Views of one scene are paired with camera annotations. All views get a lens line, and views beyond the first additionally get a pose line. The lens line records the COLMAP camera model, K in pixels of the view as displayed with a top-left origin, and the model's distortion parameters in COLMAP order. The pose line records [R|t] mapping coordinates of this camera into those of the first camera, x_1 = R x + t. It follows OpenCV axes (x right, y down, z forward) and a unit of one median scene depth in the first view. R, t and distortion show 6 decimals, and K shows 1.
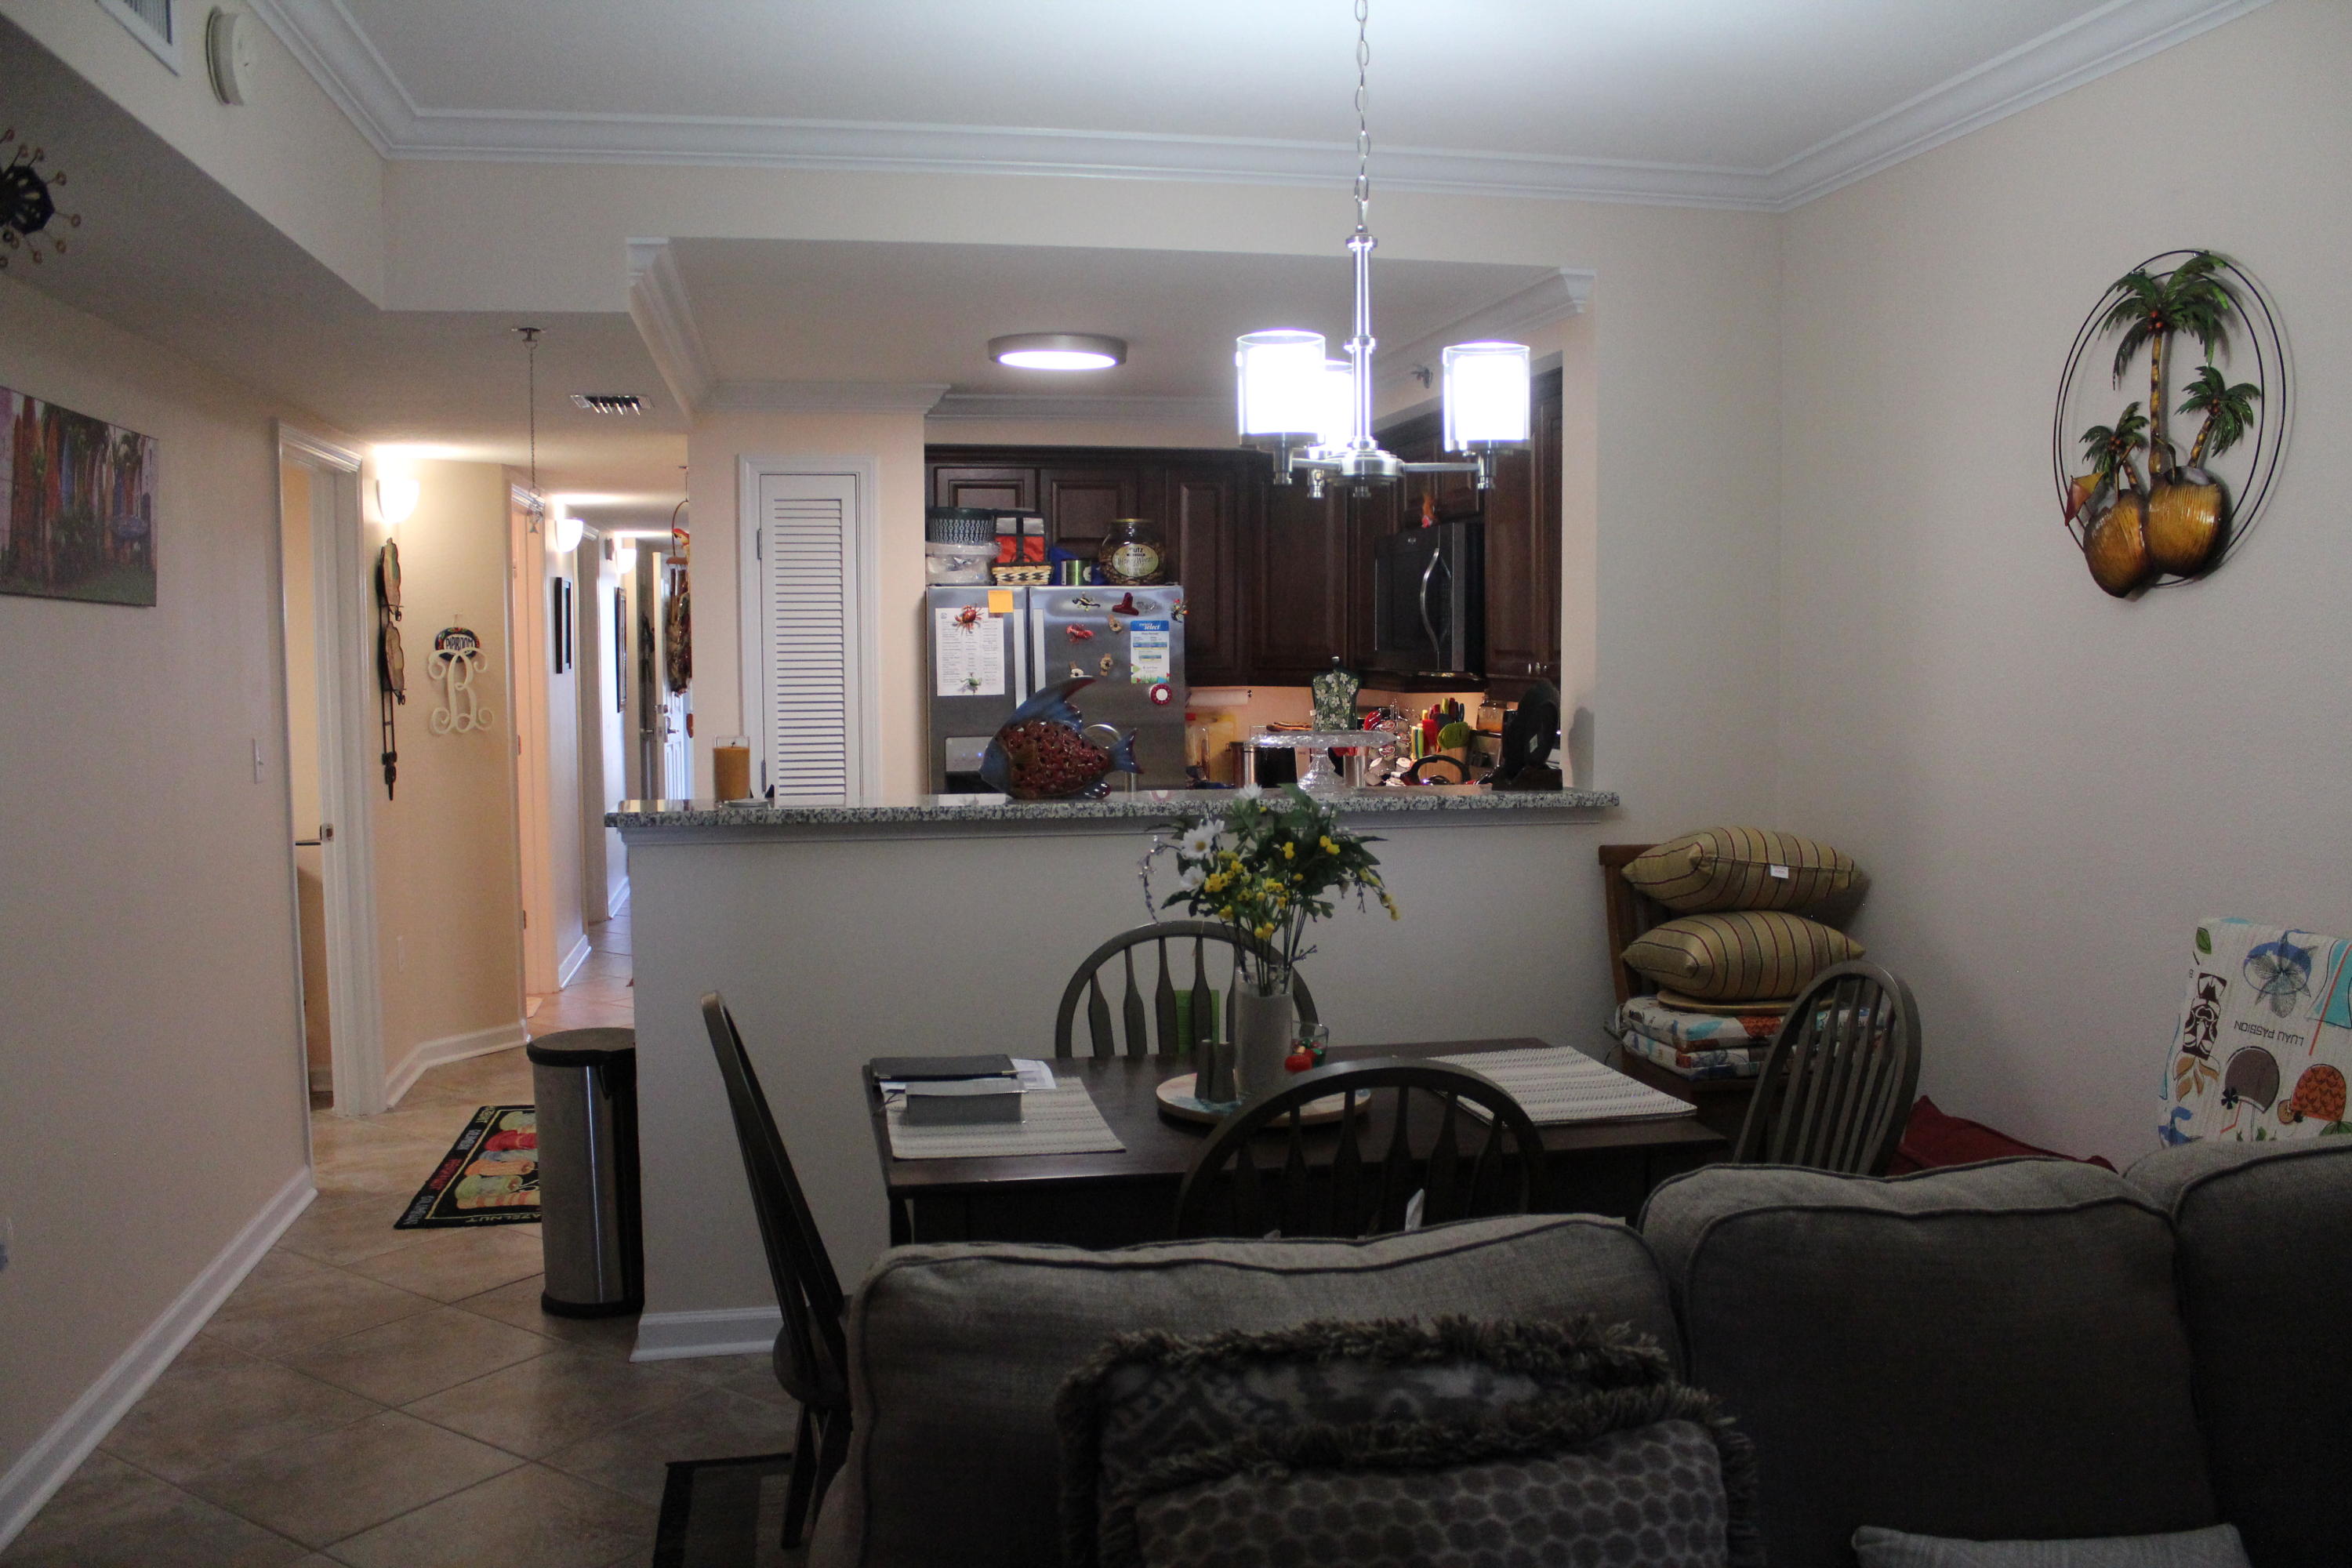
lens RADIAL K [[1968.9, 0, 1191.5], [0, 1968.9, 789.8], [0, 0, 1]] dist [-0.172014, 0.158972]
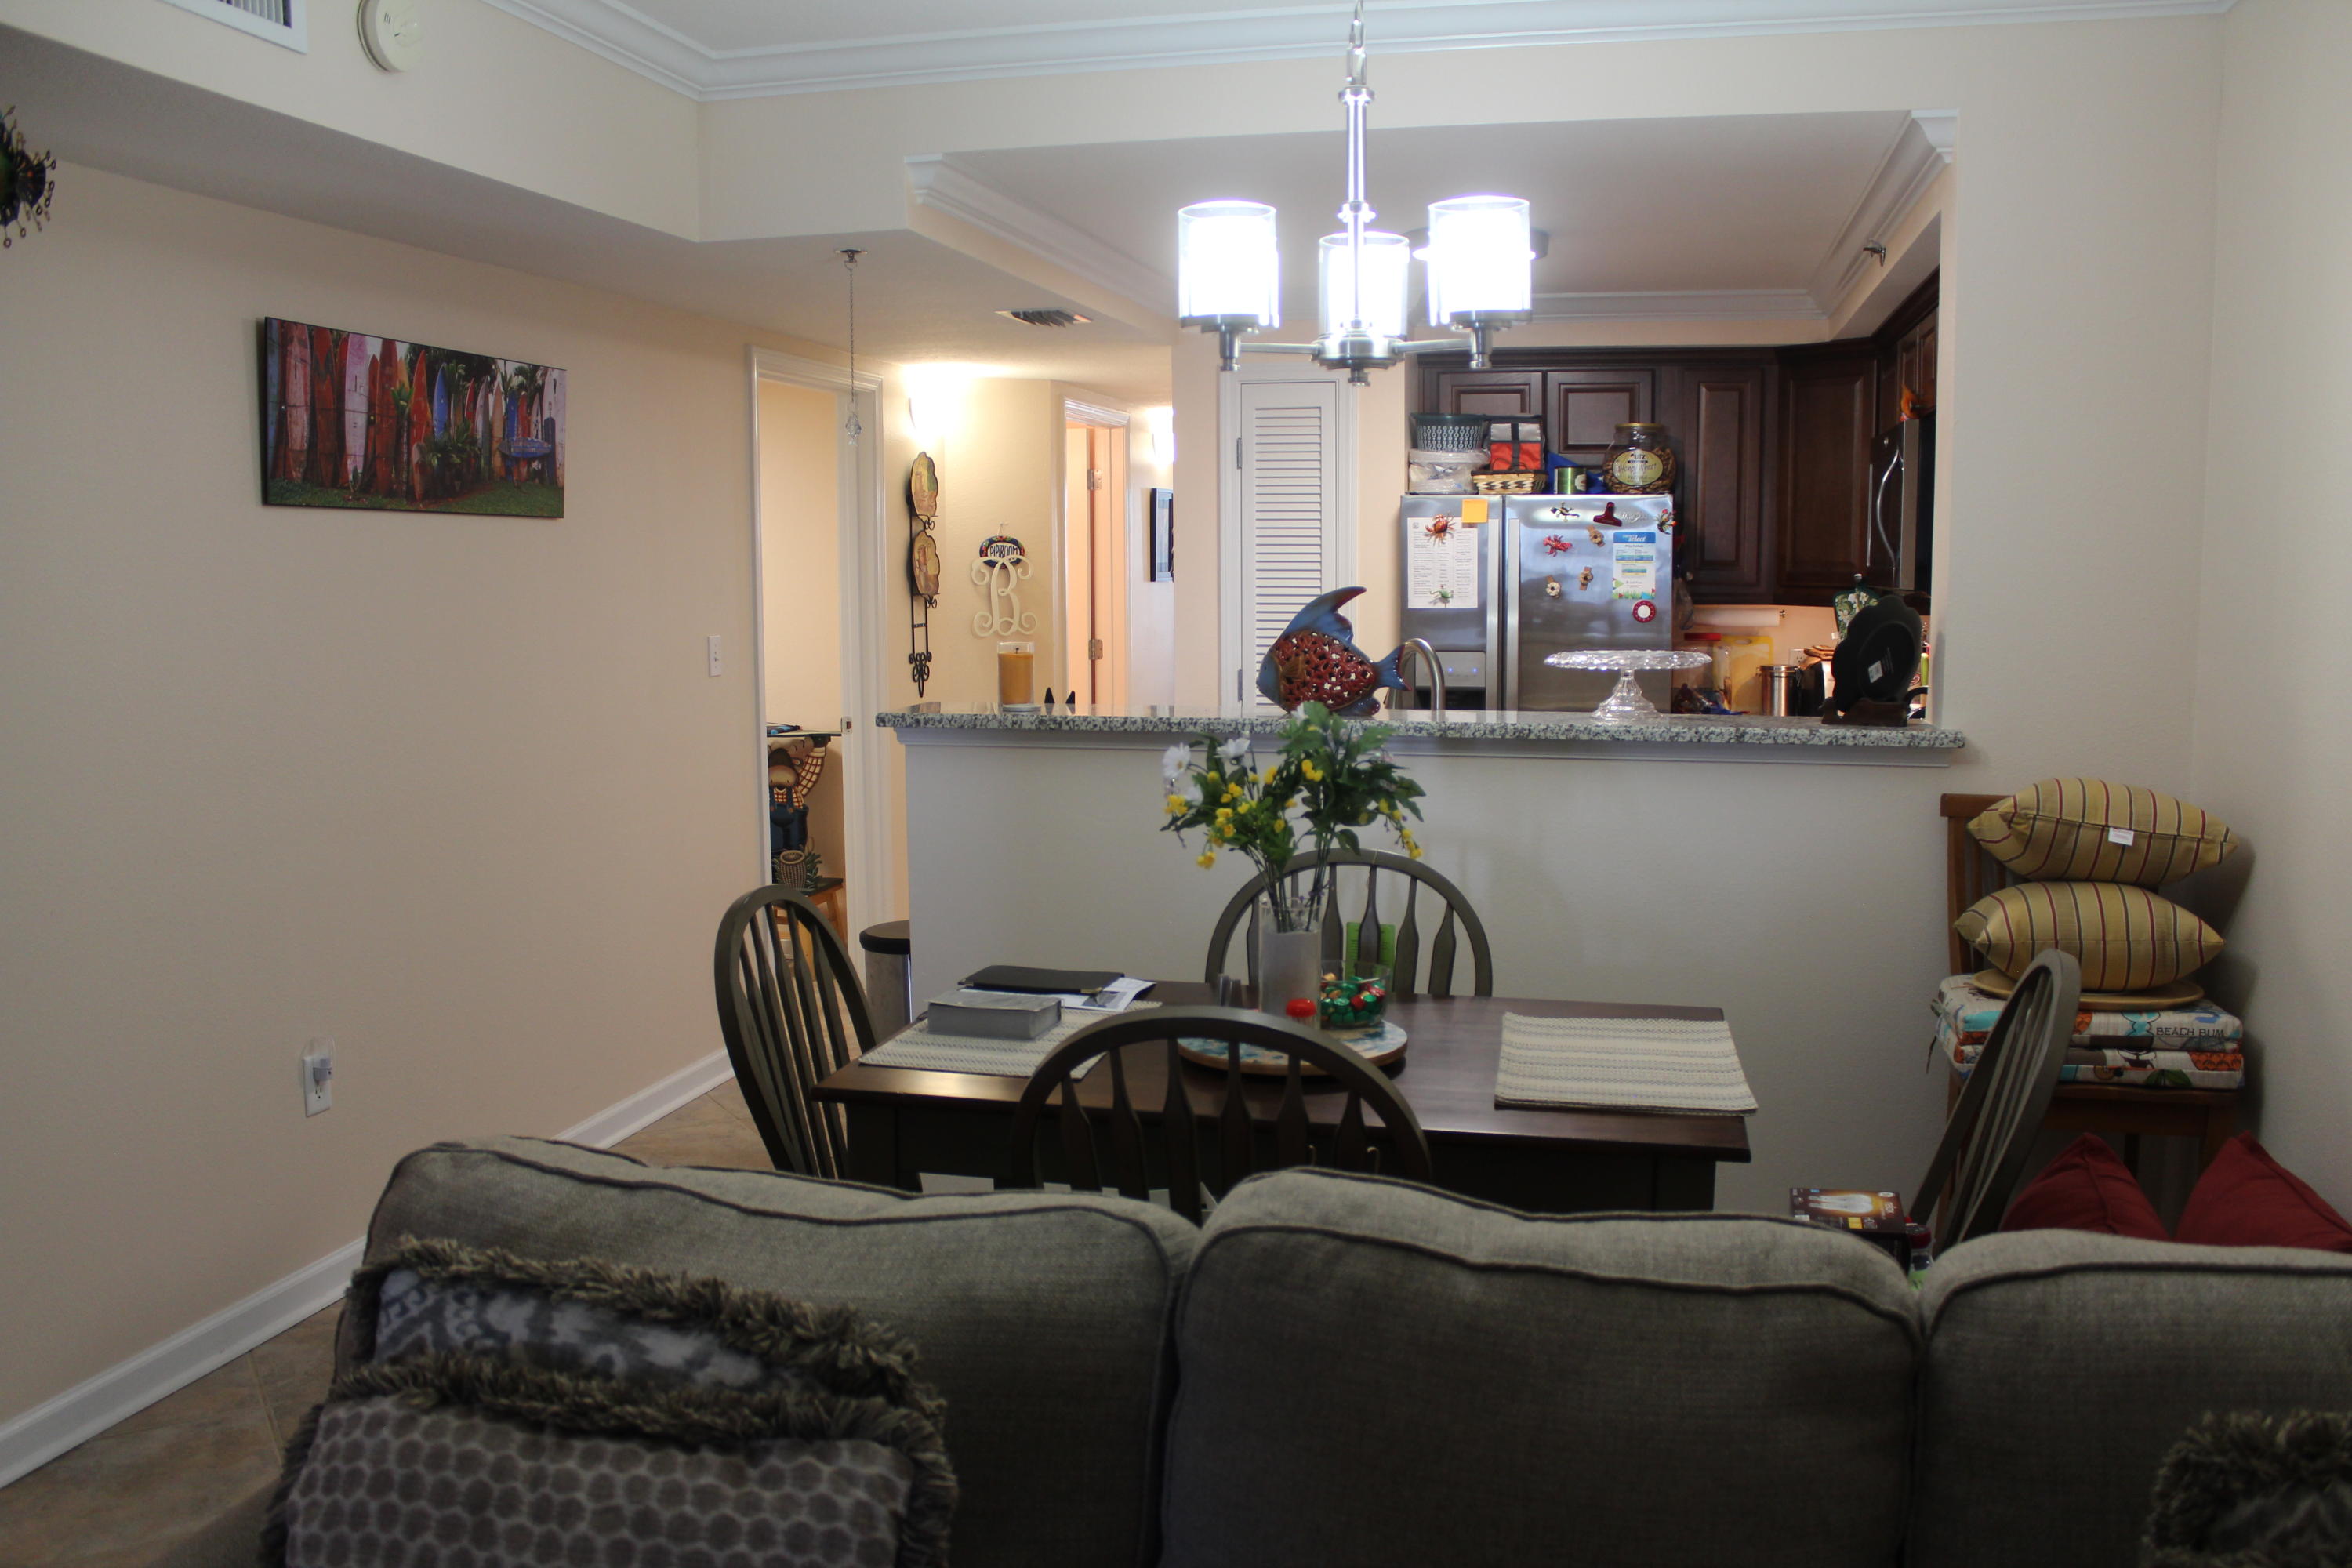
lens RADIAL K [[1968.9, 0, 1191.5], [0, 1968.9, 789.8], [0, 0, 1]] dist [-0.172014, 0.158972]
pose [[0.910040, 0.048709, -0.411650, 0.272754], [-0.031204, 0.998304, 0.049143, -0.004039], [0.413345, -0.031877, 0.910016, 0.106227]]
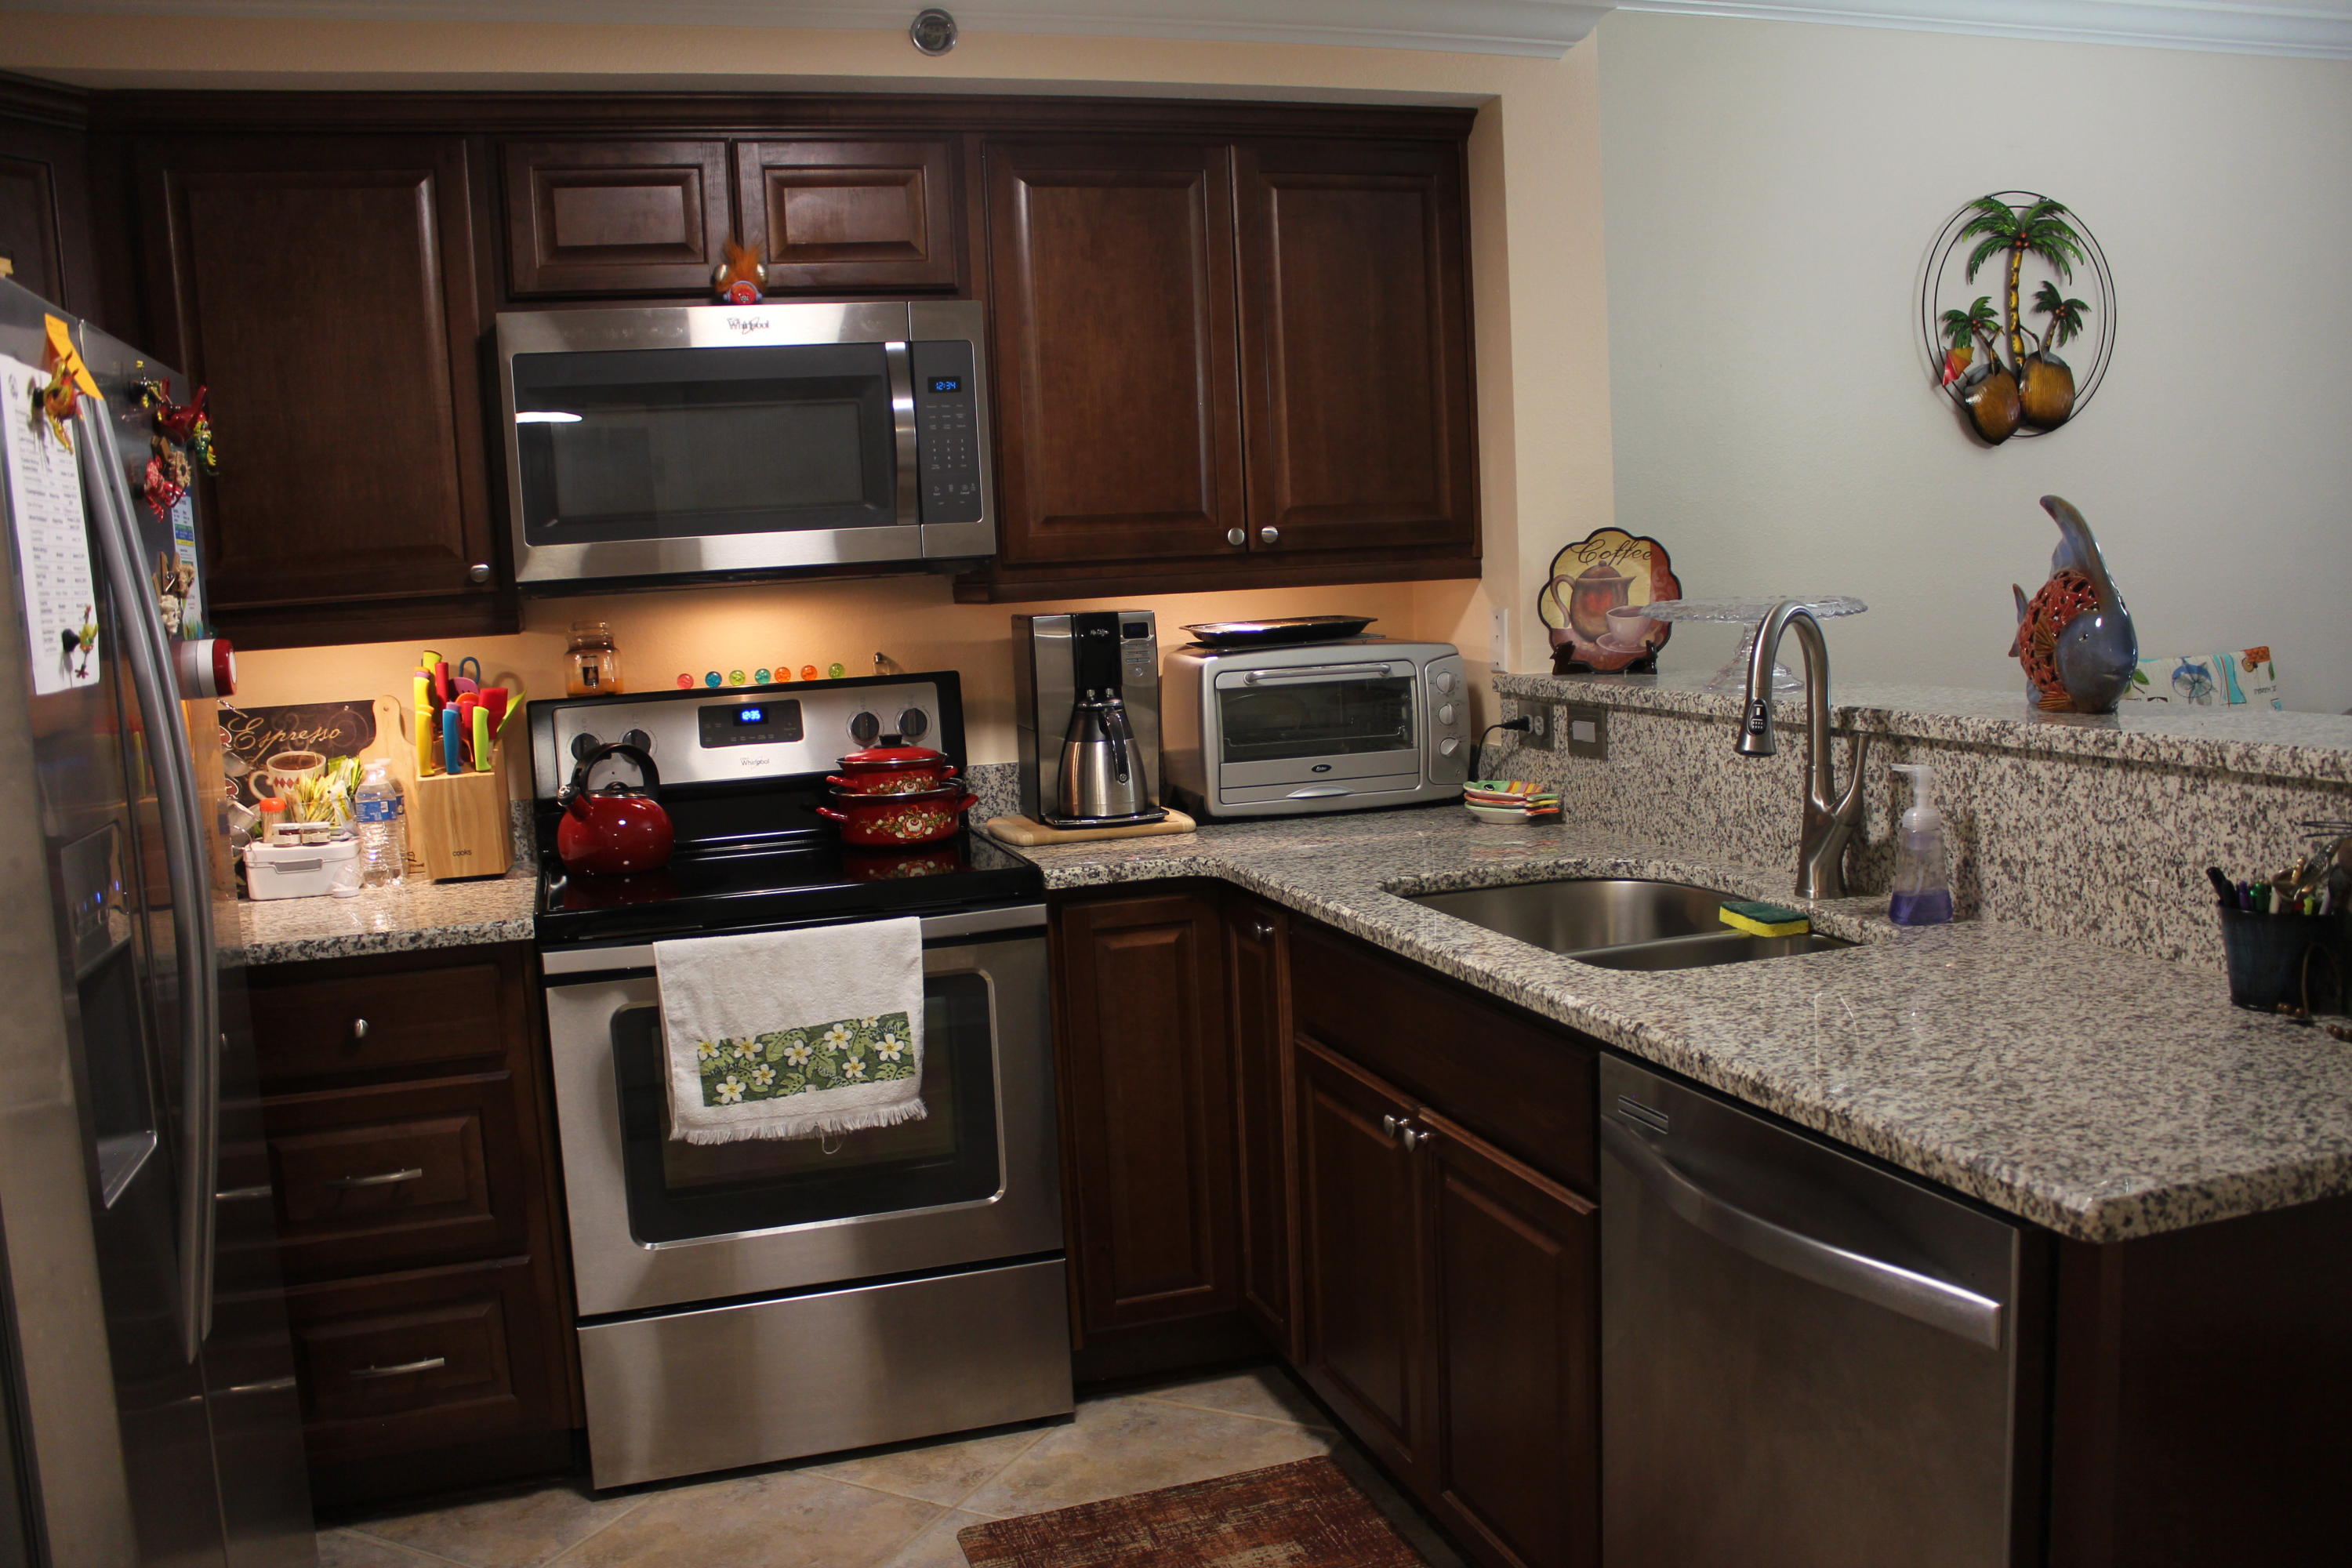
lens RADIAL K [[1961.1, 0, 1206.0], [0, 1961.1, 797.6], [0, 0, 1]] dist [-0.173841, 0.155776]
pose [[-0.122185, -0.108027, 0.986611, -0.565997], [0.123275, 0.984710, 0.123086, -0.066980], [-0.984822, 0.136664, -0.106999, 1.262525]]
